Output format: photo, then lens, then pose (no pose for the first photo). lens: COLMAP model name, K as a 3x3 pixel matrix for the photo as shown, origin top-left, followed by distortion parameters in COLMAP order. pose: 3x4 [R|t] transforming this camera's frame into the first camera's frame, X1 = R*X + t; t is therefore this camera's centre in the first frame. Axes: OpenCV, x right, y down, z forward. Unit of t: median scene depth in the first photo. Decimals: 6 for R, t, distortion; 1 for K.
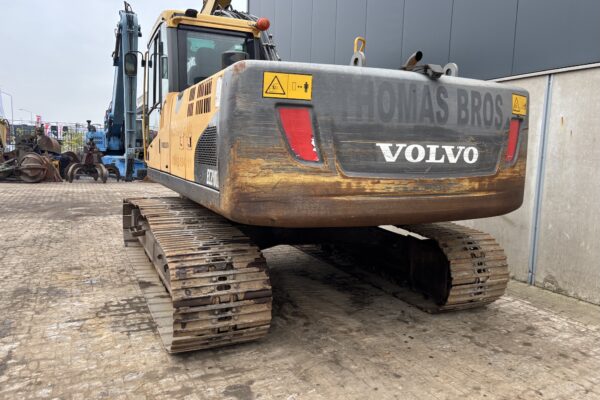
lens RADIAL K [[454.6, 0, 300.0], [0, 454.6, 200.0], [0, 0, 1]] dist [0.028589, -0.004974]
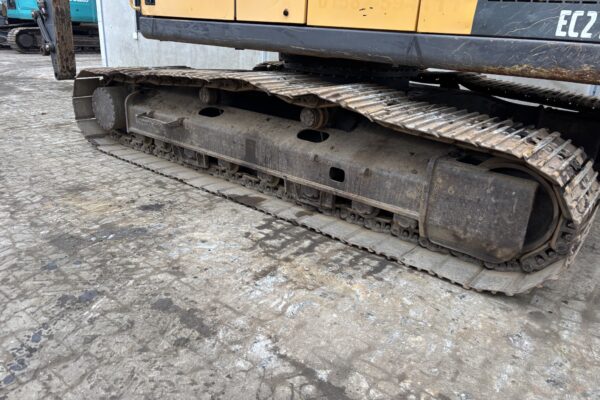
lens RADIAL K [[447.4, 0, 300.0], [0, 447.4, 200.0], [0, 0, 1]] dist [0.070076, -0.097926]
pose [[0.896177, -0.139999, 0.421032, -0.657647], [0.019708, 0.960539, 0.277445, 0.000869], [-0.443259, -0.240342, 0.863572, 0.460743]]
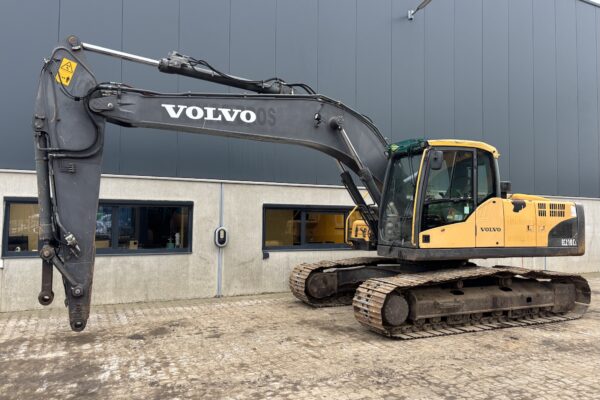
lens RADIAL K [[447.2, 0, 298.5], [0, 447.2, 202.8], [0, 0, 1]] dist [0.053868, -0.056689]
pose [[0.007083, 0.014822, 0.999865, -2.141974], [0.098031, 0.995063, -0.015445, -0.295356], [-0.995158, 0.098127, 0.005595, 1.921436]]
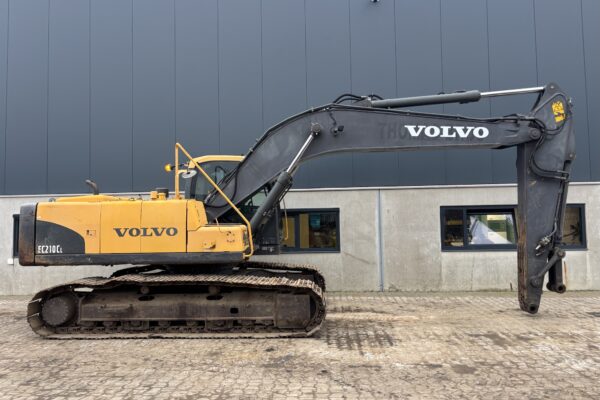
lens RADIAL K [[449.0, 0, 294.5], [0, 449.0, 200.5], [0, 0, 1]] dist [0.020571, -0.005448]
pose [[0.500712, 0.009191, 0.865565, -1.768060], [0.122715, 0.989091, -0.081490, -0.123570], [-0.856872, 0.147021, 0.494121, 0.387066]]
